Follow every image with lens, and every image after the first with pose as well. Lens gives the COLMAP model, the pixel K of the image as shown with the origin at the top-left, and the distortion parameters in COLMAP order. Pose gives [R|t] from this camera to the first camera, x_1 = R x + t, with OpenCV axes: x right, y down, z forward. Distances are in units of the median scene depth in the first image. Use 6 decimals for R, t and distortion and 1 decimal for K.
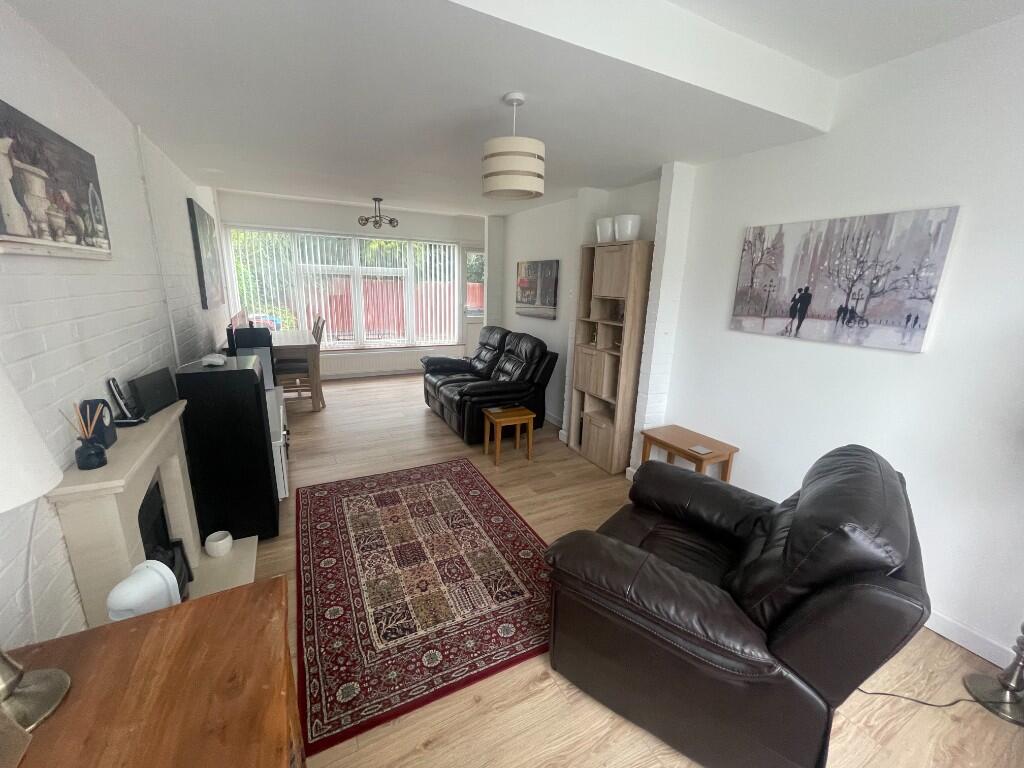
lens RADIAL K [[412.3, 0, 503.1], [0, 412.3, 385.1], [0, 0, 1]] dist [-0.008153, 0.000128]
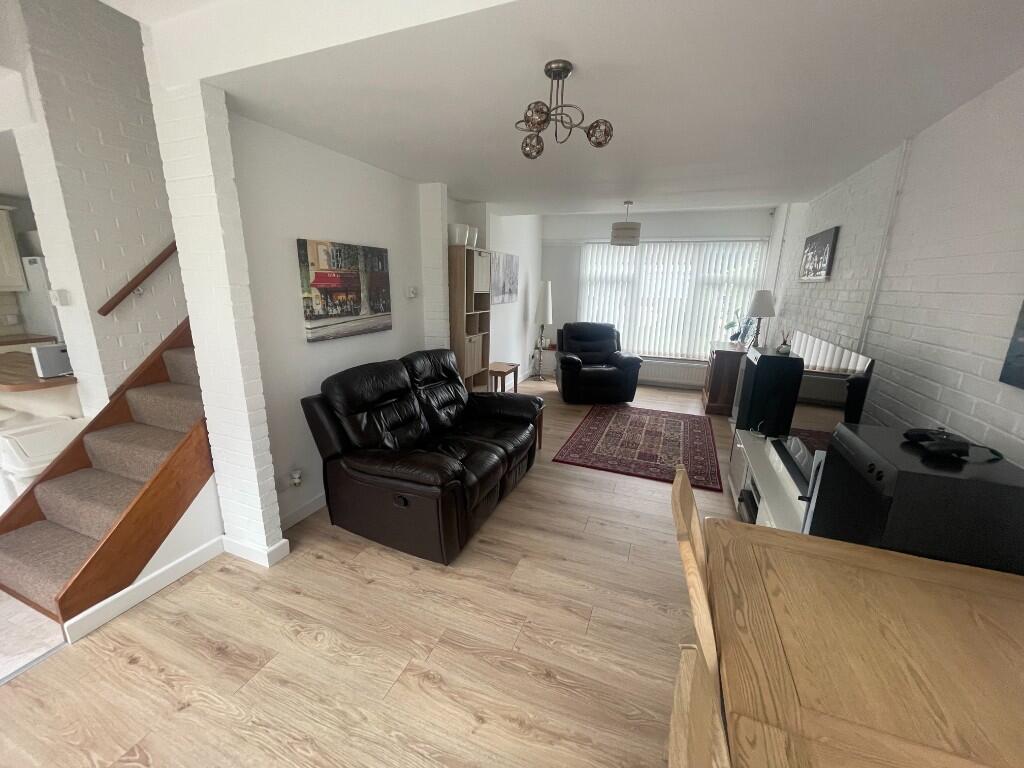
lens RADIAL K [[412.3, 0, 503.1], [0, 412.3, 385.1], [0, 0, 1]] dist [-0.008153, 0.000128]
pose [[-0.651391, -0.213317, 0.728138, -0.593908], [0.157104, 0.900948, 0.404489, -0.346832], [-0.742299, 0.377873, -0.553357, 1.334699]]
